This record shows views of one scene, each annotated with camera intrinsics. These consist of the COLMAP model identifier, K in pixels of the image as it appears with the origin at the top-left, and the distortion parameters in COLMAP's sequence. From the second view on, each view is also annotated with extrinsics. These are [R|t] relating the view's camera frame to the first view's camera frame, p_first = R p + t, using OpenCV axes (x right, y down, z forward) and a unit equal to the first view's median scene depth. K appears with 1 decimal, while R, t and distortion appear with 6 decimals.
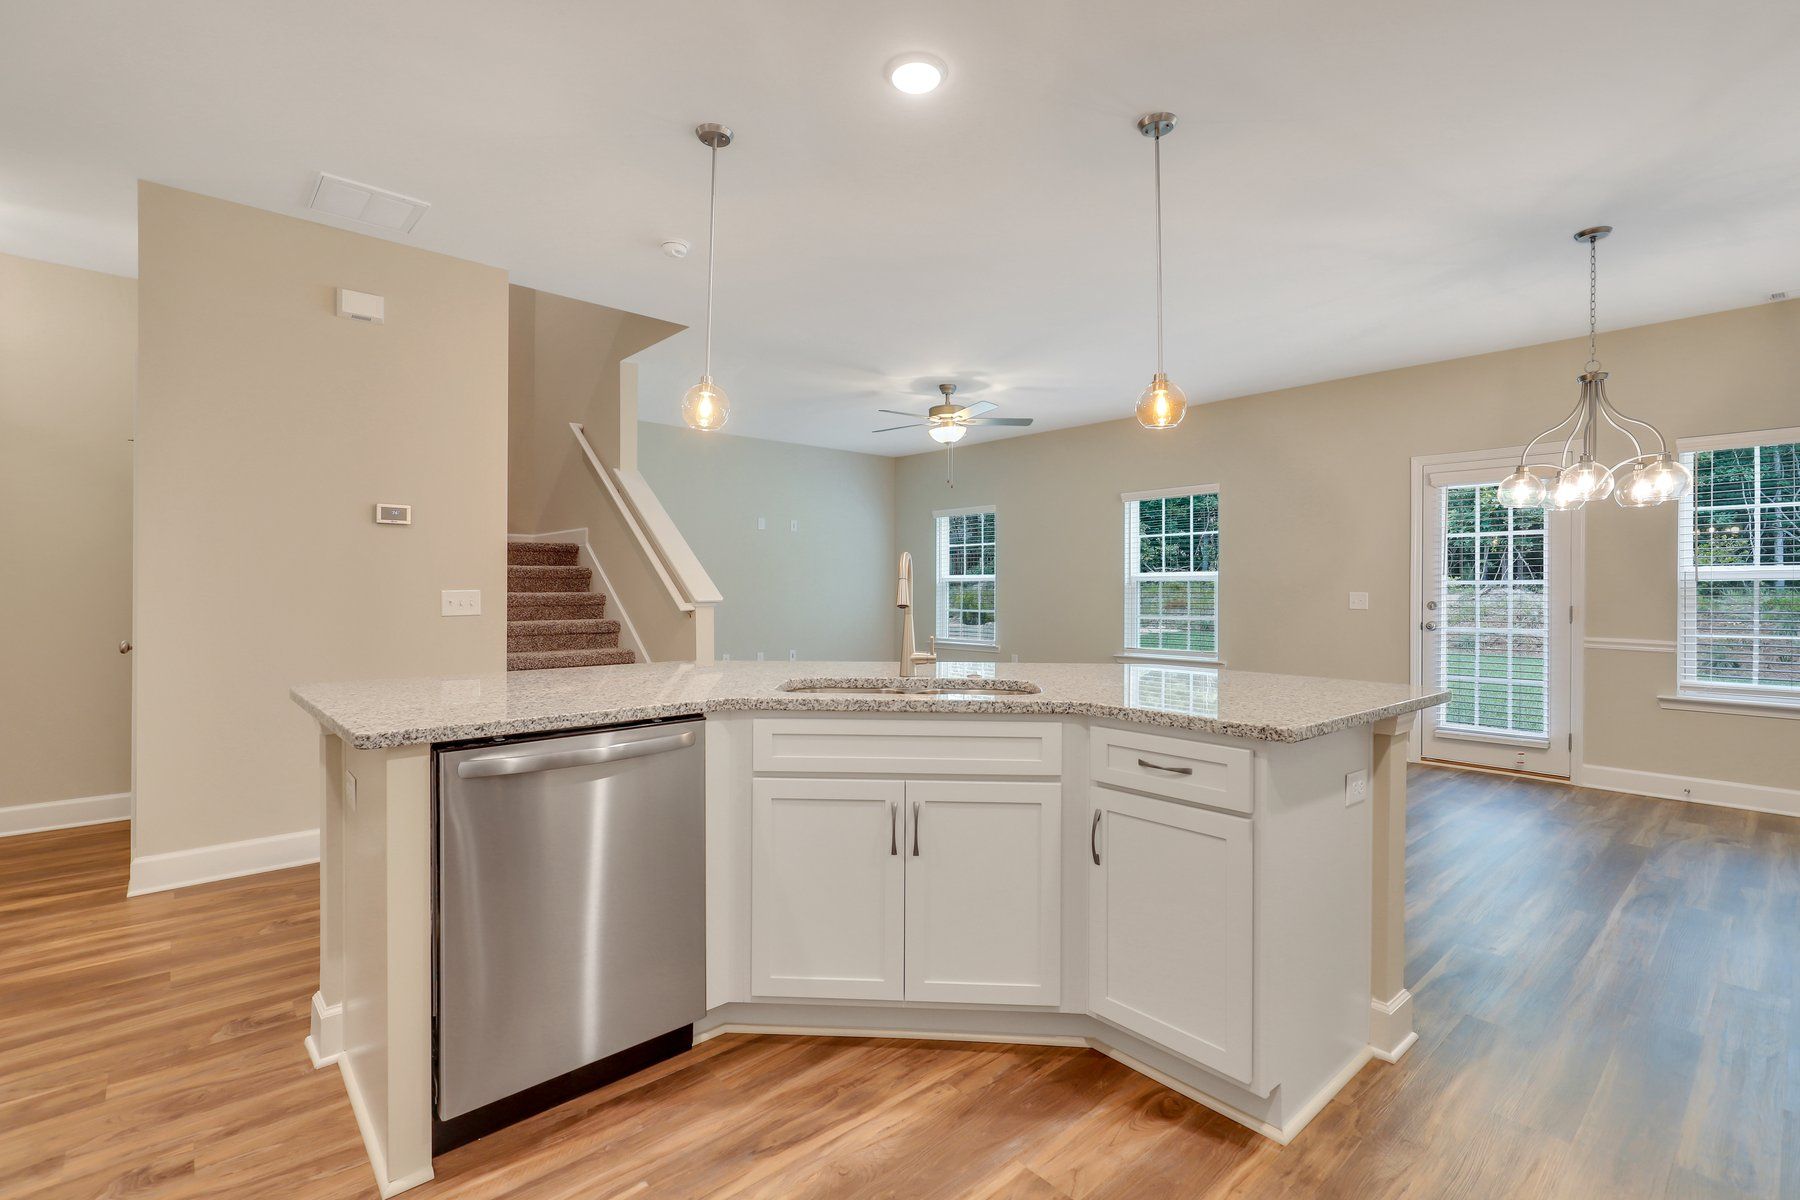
lens RADIAL K [[817.1, 0, 891.8], [0, 817.1, 591.2], [0, 0, 1]] dist [-0.001656, -0.000357]
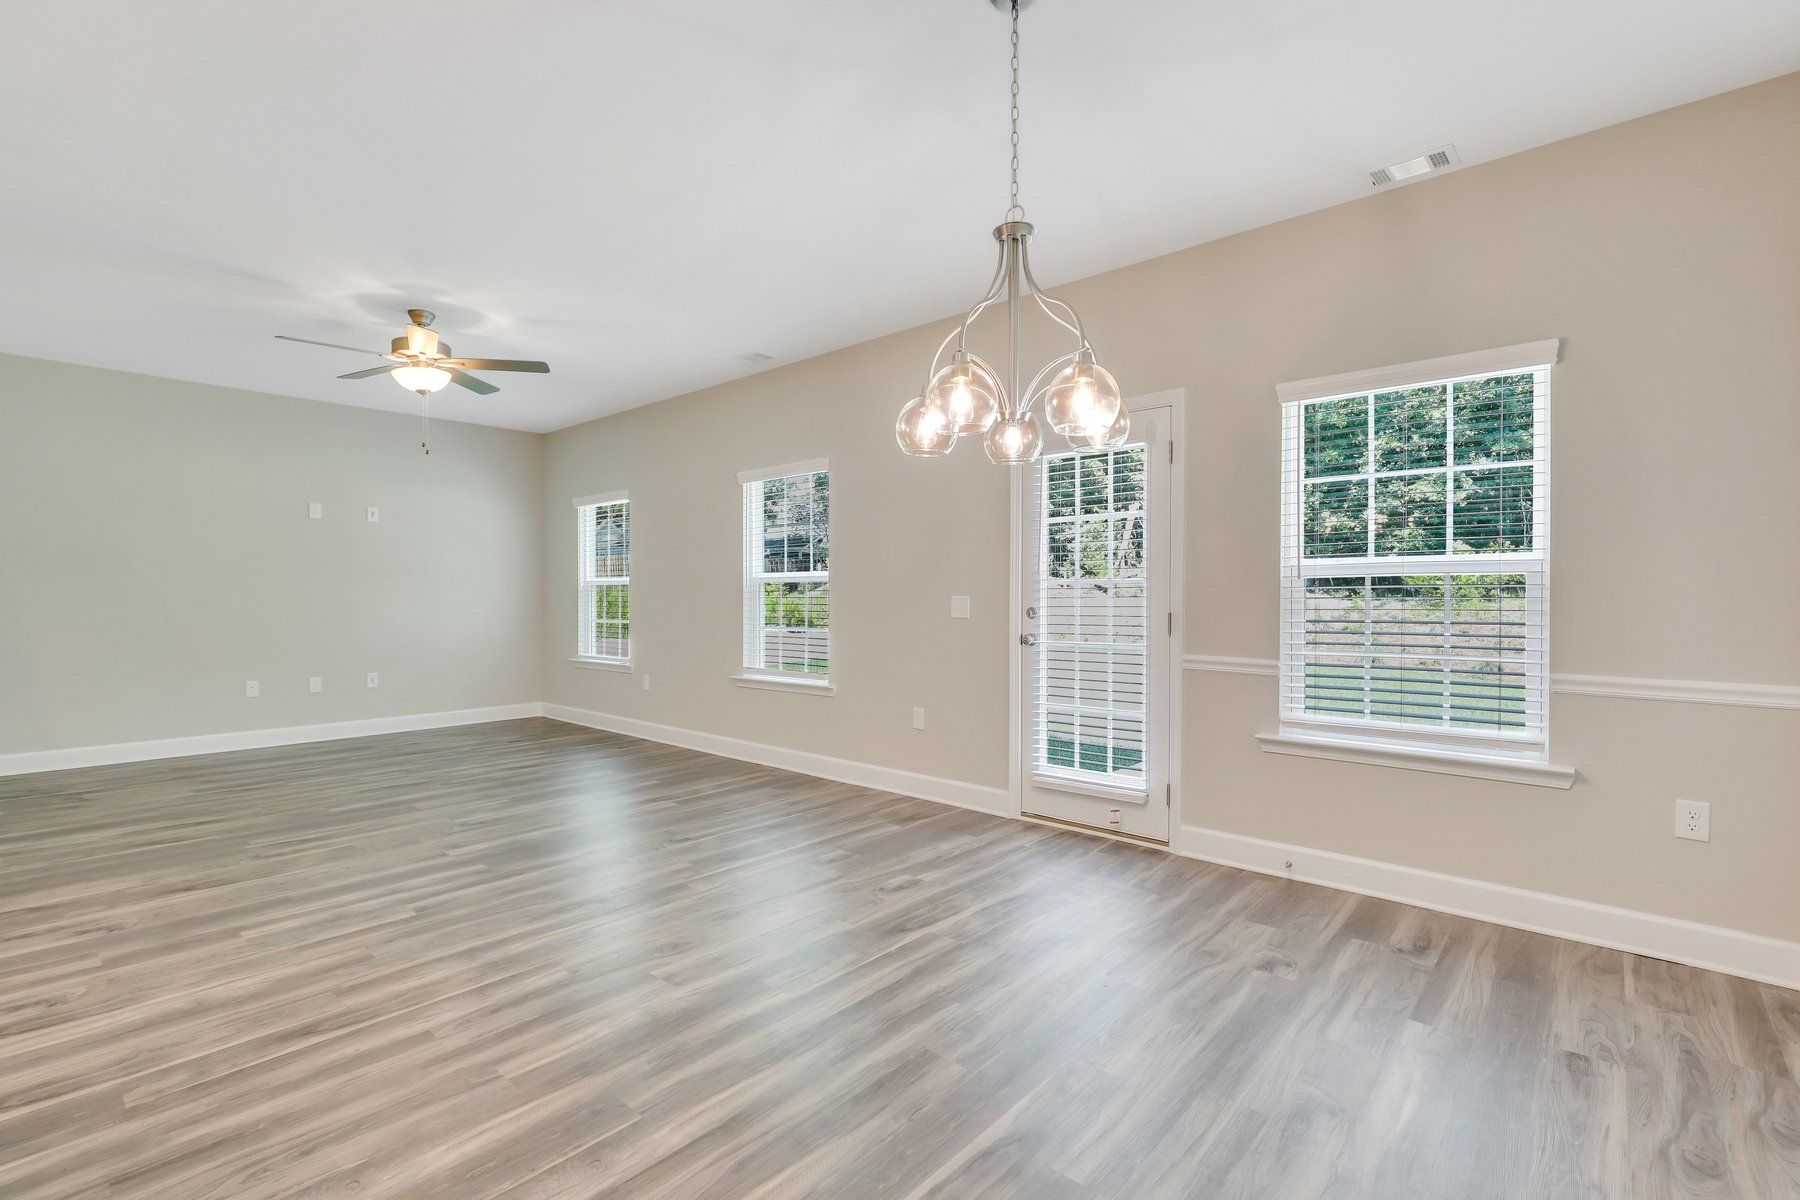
lens RADIAL K [[810.1, 0, 892.6], [0, 810.1, 606.4], [0, 0, 1]] dist [-0.000271, -0.000027]
pose [[0.992997, -0.004417, 0.118057, 0.486445], [0.003365, 0.999953, 0.009112, 0.004705], [-0.118092, -0.008651, 0.992965, 0.290795]]
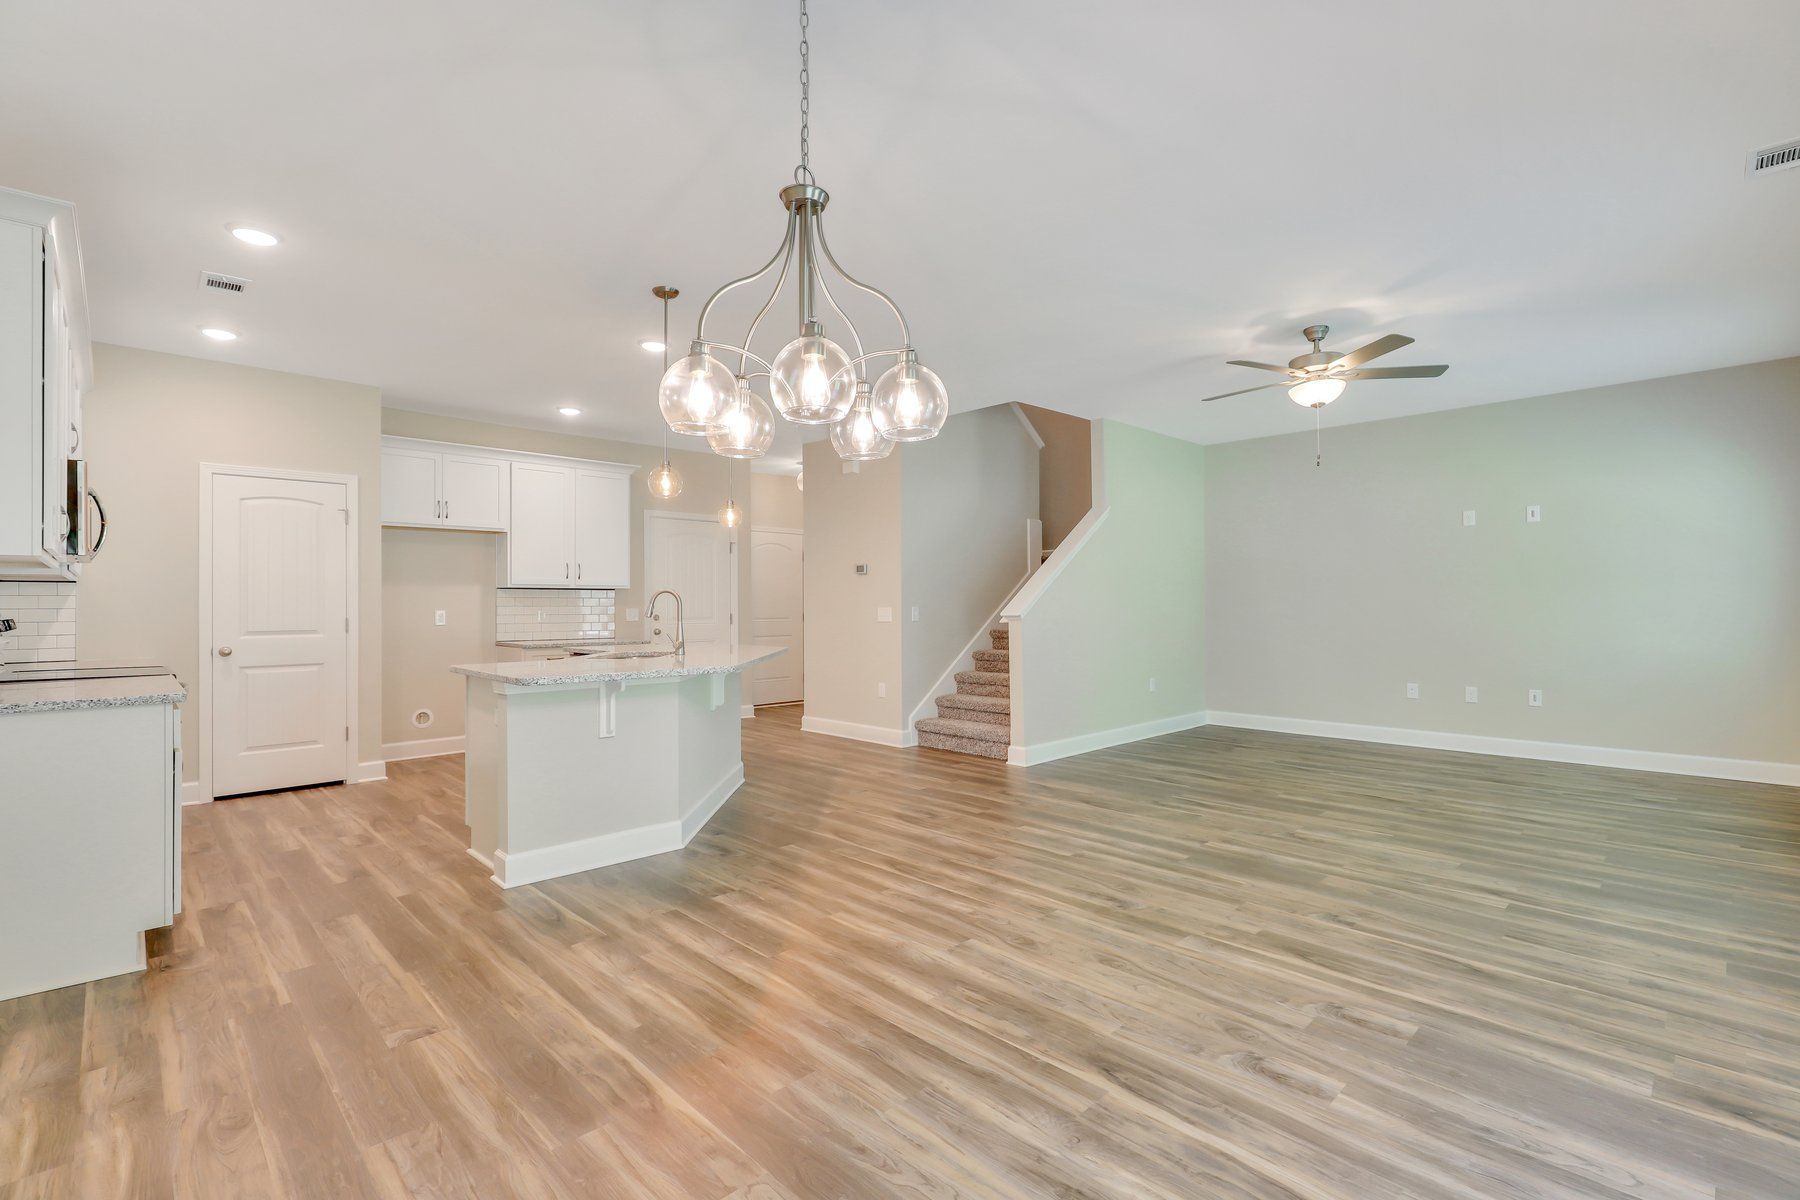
lens RADIAL K [[817.1, 0, 891.8], [0, 817.1, 591.2], [0, 0, 1]] dist [-0.001656, -0.000357]
pose [[0.039382, -0.021105, -0.999001, 0.965800], [-0.000343, 0.999777, -0.021135, 0.003316], [0.999224, 0.001175, 0.039366, 0.719758]]
